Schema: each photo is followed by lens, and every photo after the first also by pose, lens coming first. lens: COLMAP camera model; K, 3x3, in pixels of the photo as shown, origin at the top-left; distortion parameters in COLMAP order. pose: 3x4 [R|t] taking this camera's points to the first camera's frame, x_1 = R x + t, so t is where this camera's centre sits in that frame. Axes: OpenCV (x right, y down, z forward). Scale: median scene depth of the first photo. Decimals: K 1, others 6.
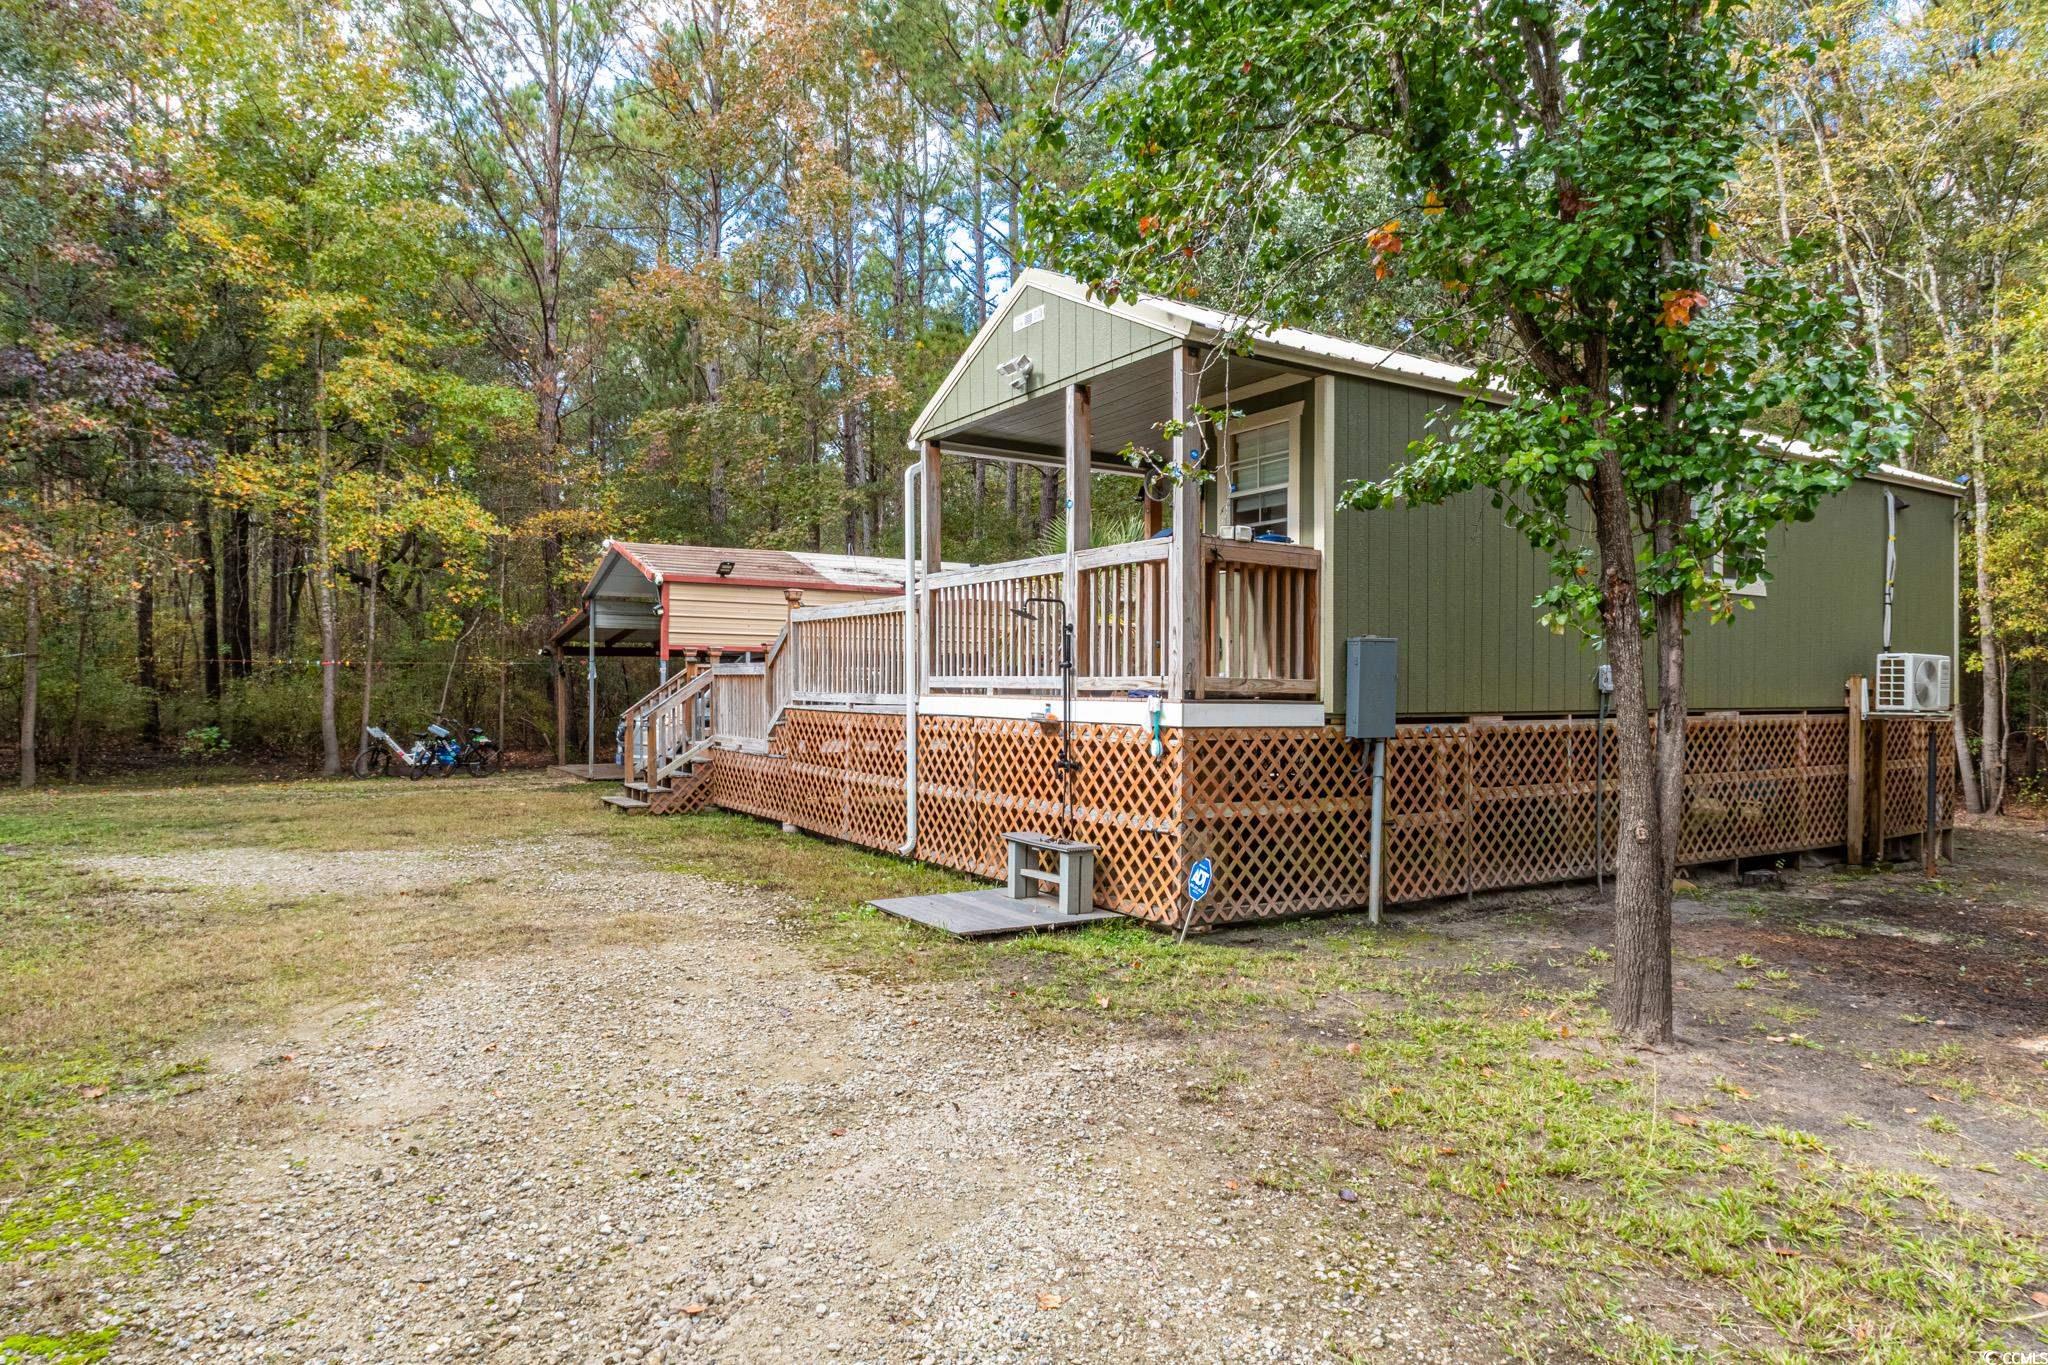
lens RADIAL K [[1182.0, 0, 1024.0], [0, 1182.0, 682.5], [0, 0, 1]] dist [0.004372, 0.000201]
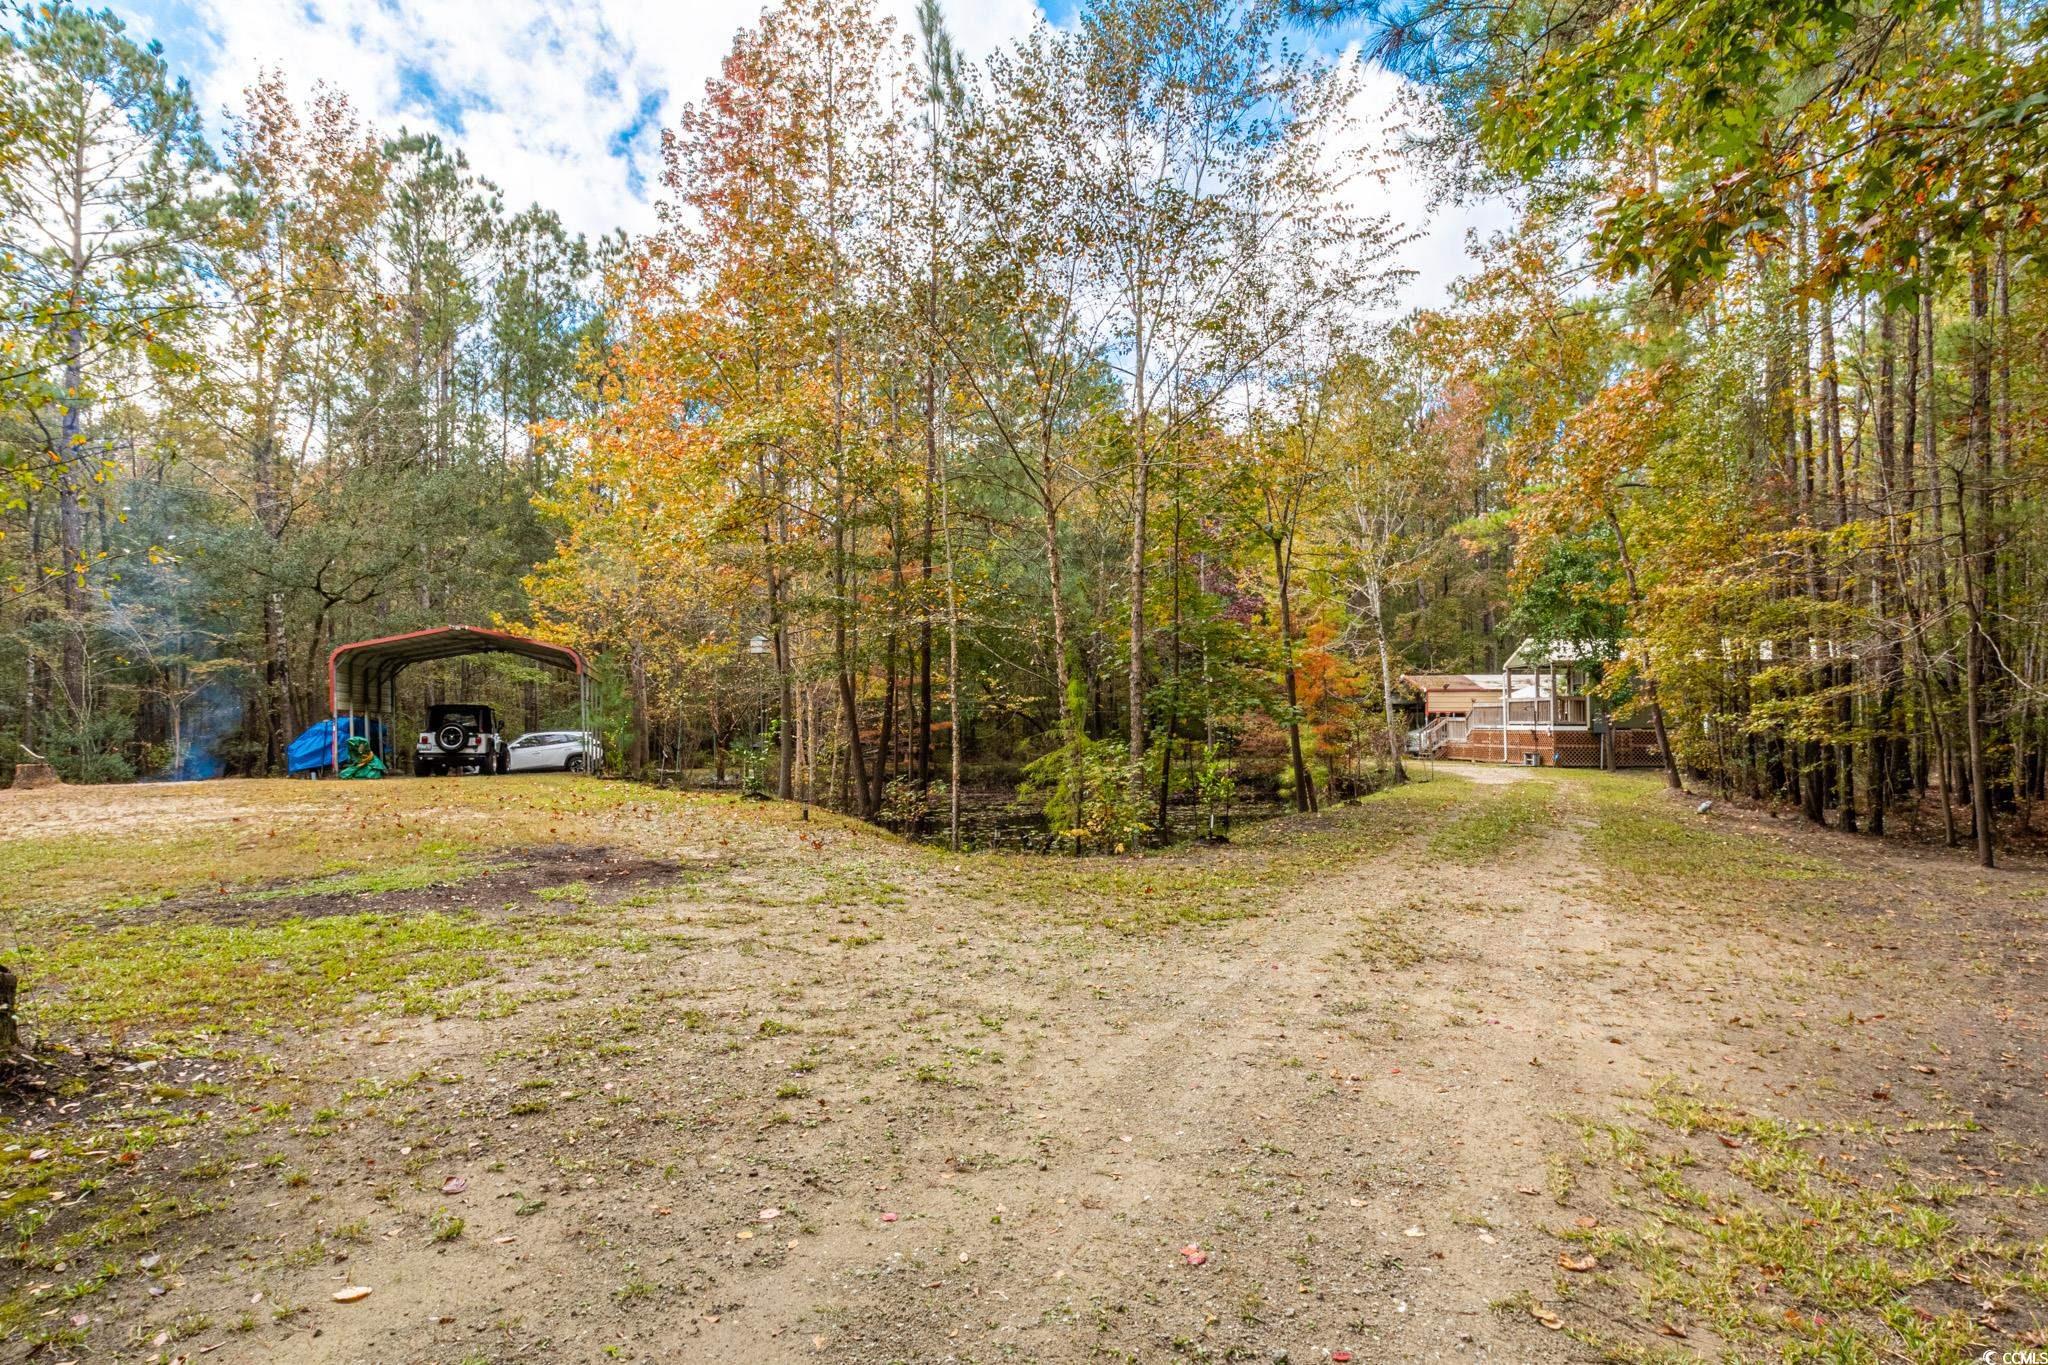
lens RADIAL K [[1182.0, 0, 1024.0], [0, 1182.0, 682.5], [0, 0, 1]] dist [0.004372, 0.000201]
pose [[0.870956, -0.028714, -0.490521, 0.594489], [0.012754, 0.999276, -0.035851, -0.018021], [0.491195, 0.024969, 0.870692, -4.359241]]
